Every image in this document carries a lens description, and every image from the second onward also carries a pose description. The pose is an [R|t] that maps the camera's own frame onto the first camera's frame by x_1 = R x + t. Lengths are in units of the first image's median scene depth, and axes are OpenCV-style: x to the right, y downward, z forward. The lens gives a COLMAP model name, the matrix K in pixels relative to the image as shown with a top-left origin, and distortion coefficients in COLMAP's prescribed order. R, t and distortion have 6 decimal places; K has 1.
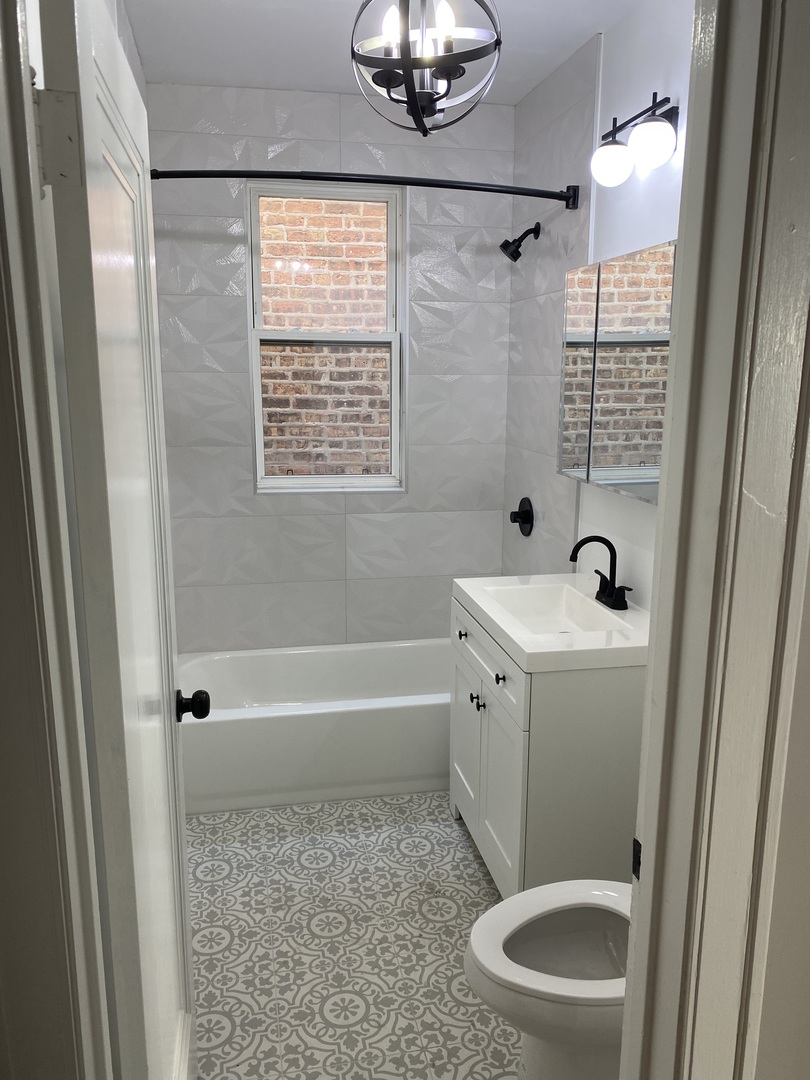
lens RADIAL K [[817.1, 0, 405.0], [0, 817.1, 540.0], [0, 0, 1]] dist [-0.003007, -0.091606]
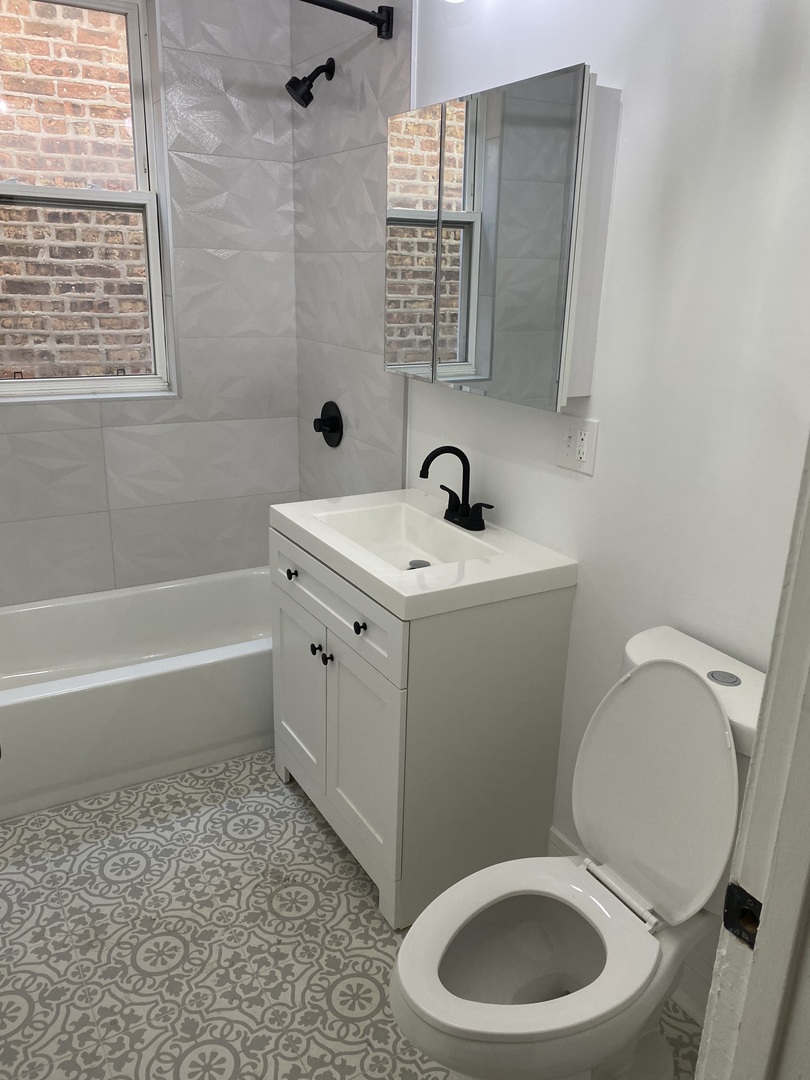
lens RADIAL K [[804.1, 0, 405.0], [0, 804.1, 540.0], [0, 0, 1]] dist [-0.020466, -0.004011]
pose [[0.937842, -0.081367, 0.337389, -0.083336], [0.039393, 0.990803, 0.129449, -0.015028], [-0.344819, -0.108112, 0.932422, 0.197571]]
